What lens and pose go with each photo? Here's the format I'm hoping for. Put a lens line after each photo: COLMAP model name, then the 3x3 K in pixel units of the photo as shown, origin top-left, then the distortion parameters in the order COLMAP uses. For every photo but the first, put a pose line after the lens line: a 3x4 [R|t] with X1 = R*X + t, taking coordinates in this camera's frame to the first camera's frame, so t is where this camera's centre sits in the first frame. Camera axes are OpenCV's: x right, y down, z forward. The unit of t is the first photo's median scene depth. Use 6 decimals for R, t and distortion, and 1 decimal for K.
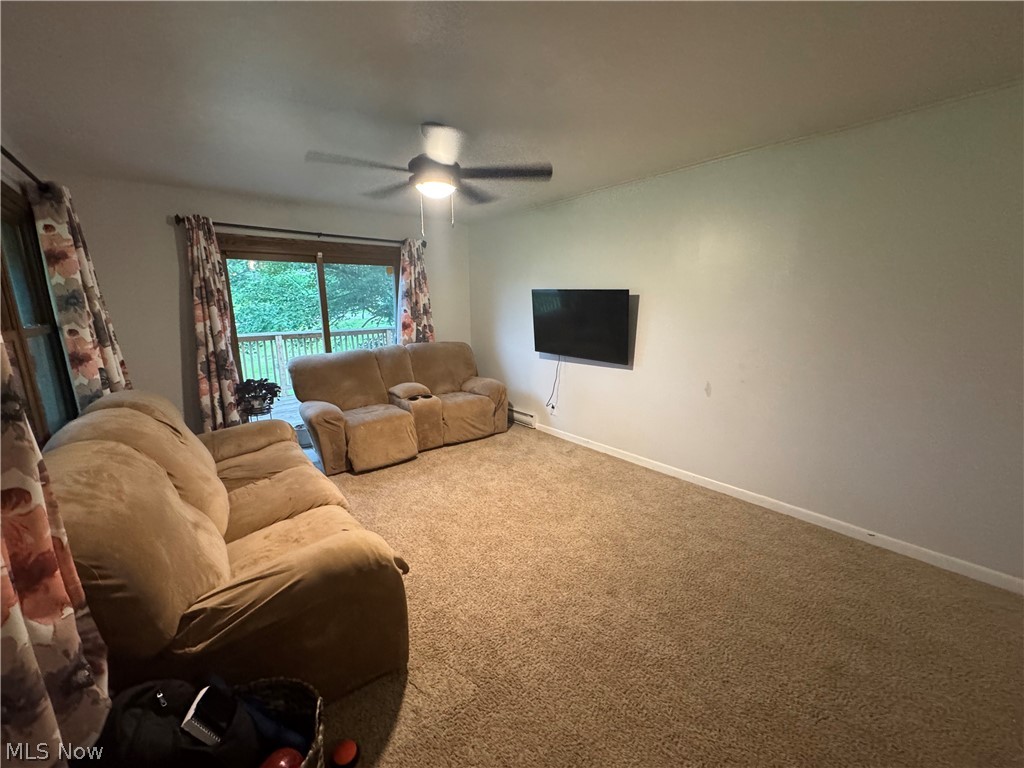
lens RADIAL K [[409.5, 0, 511.2], [0, 409.5, 386.0], [0, 0, 1]] dist [0.001198, 0.000309]
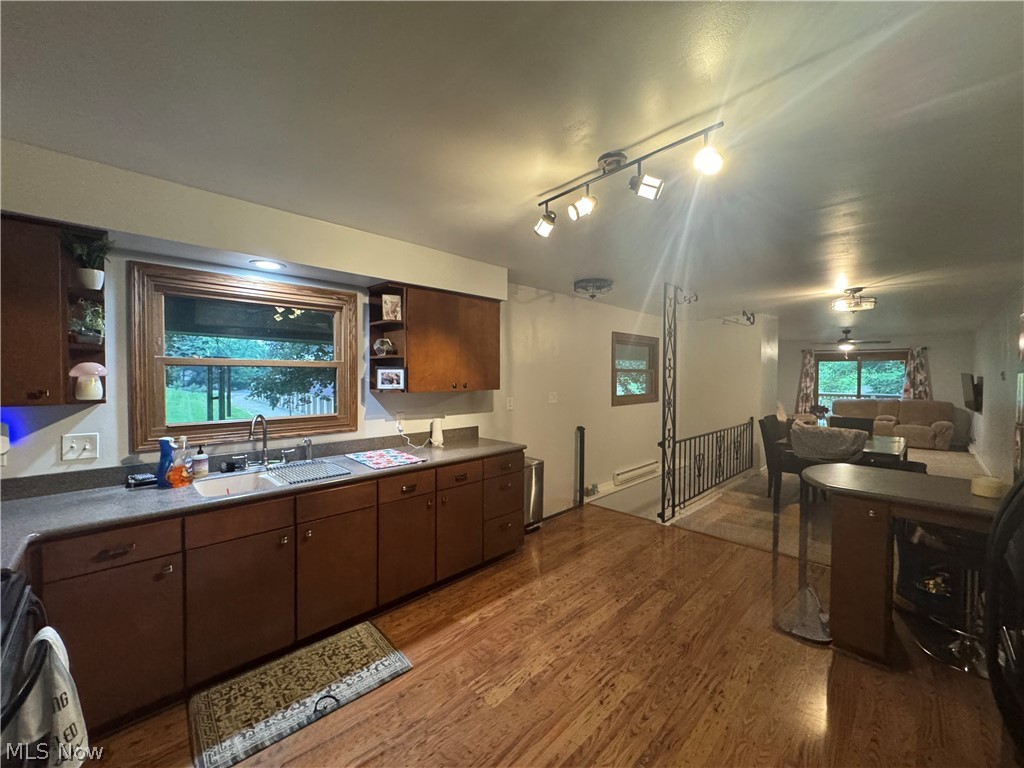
lens RADIAL K [[409.5, 0, 514.1], [0, 409.5, 383.5], [0, 0, 1]] dist [0.001198, 0.000309]
pose [[0.096122, 0.030344, -0.994907, 1.658182], [-0.211043, 0.977431, 0.009421, 0.216329], [0.972739, 0.209063, 0.100356, -1.117014]]
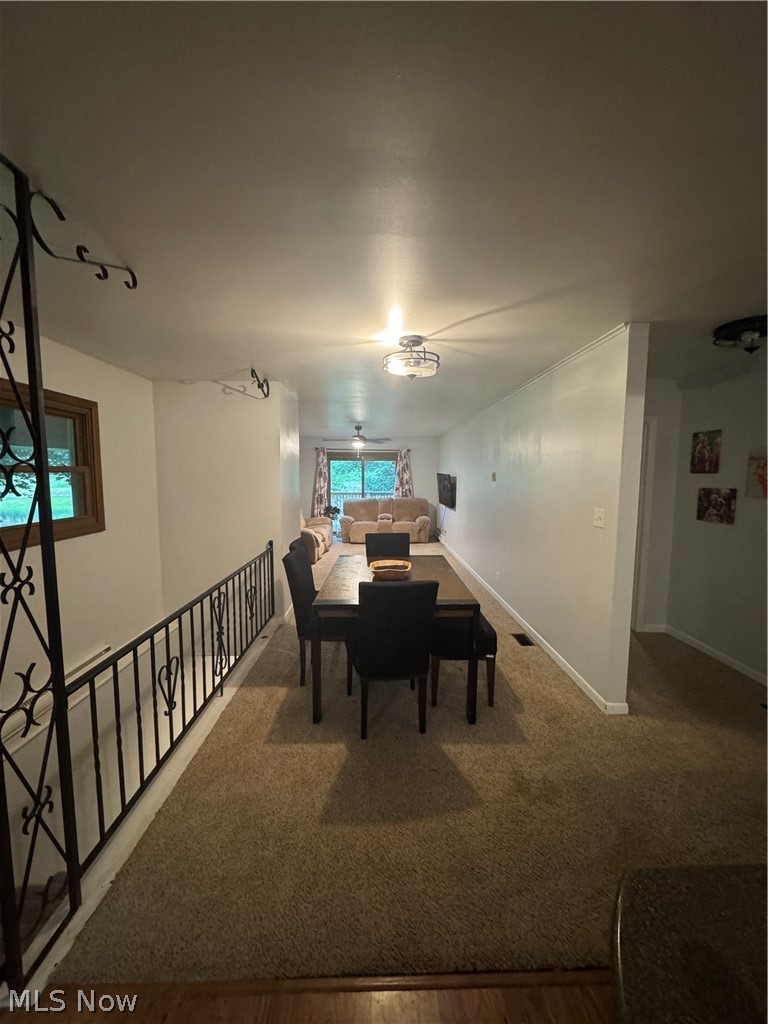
lens RADIAL K [[409.5, 0, 388.7], [0, 409.5, 510.6], [0, 0, 1]] dist [0.001198, 0.000309]
pose [[0.788999, 0.066387, -0.610797, 1.104039], [-0.138042, 0.987882, -0.070944, 0.130160], [0.598686, 0.140290, 0.788603, -0.732399]]
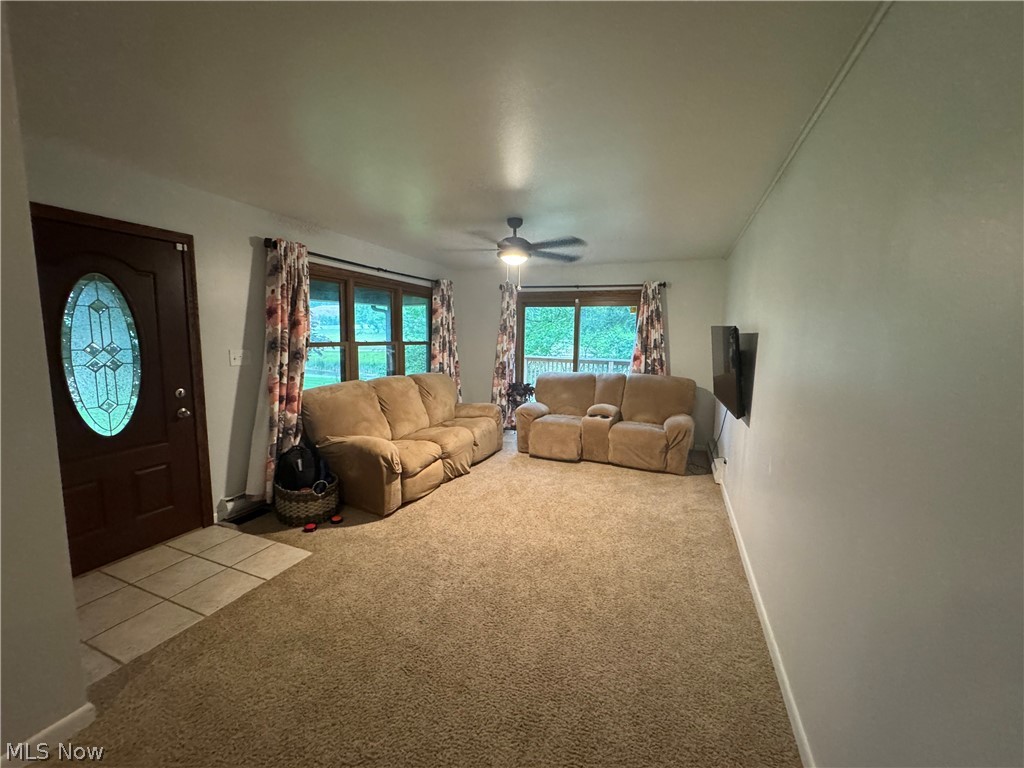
lens RADIAL K [[409.5, 0, 505.1], [0, 409.5, 385.6], [0, 0, 1]] dist [0.001198, 0.000309]
pose [[0.472751, 0.129440, -0.871638, 0.624953], [-0.204570, 0.978250, 0.034320, -0.041668], [0.857122, 0.162086, 0.488948, 0.171342]]
